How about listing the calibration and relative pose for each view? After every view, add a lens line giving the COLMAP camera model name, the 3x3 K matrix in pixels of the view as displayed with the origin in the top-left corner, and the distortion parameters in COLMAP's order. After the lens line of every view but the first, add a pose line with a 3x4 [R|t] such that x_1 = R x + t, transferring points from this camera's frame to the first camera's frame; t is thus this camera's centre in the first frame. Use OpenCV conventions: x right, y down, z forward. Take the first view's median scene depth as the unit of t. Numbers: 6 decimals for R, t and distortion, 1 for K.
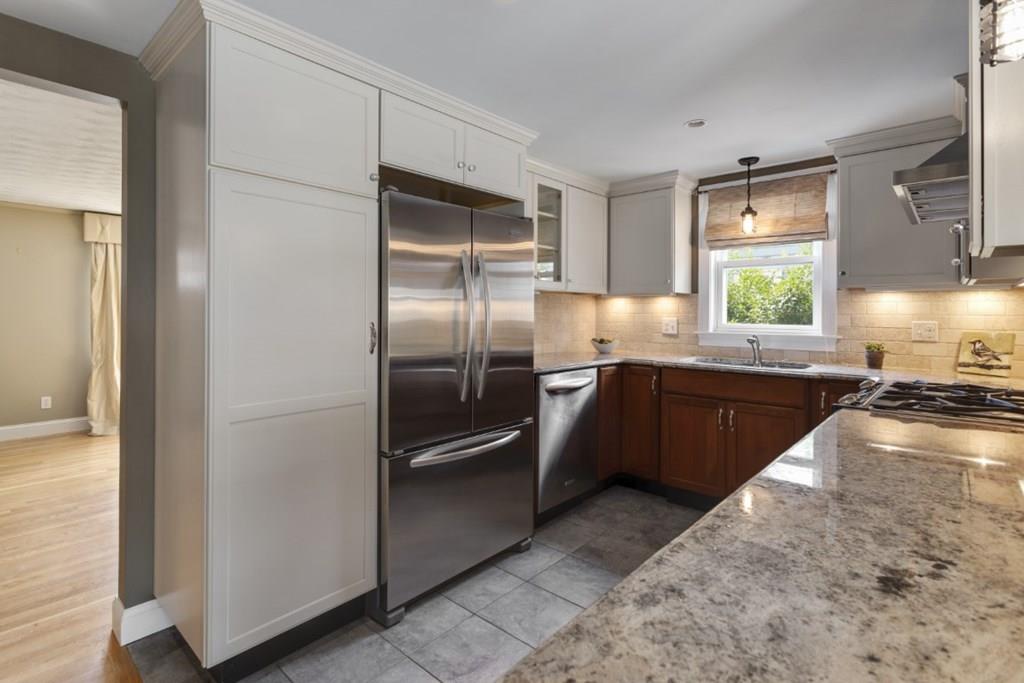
lens RADIAL K [[492.5, 0, 519.9], [0, 492.5, 315.4], [0, 0, 1]] dist [0.001147, 0.001626]
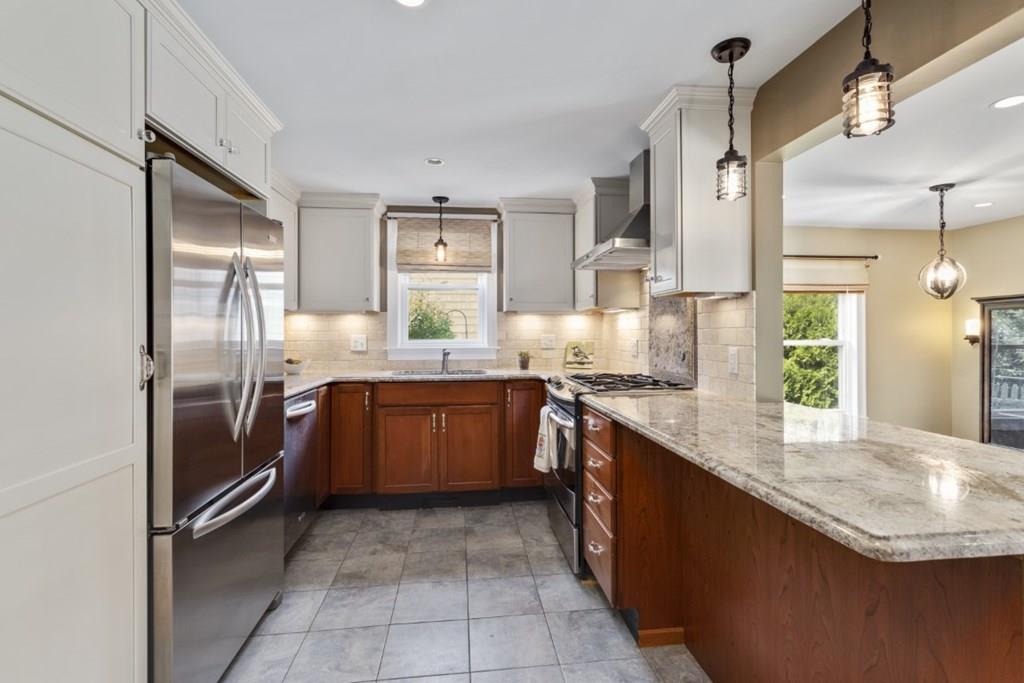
lens RADIAL K [[492.5, 0, 515.3], [0, 492.5, 334.6], [0, 0, 1]] dist [0.001147, 0.001626]
pose [[0.666270, -0.011769, 0.745617, -0.295803], [0.009849, 0.999927, 0.006982, 0.000171], [-0.745645, 0.002692, 0.666338, 0.093626]]
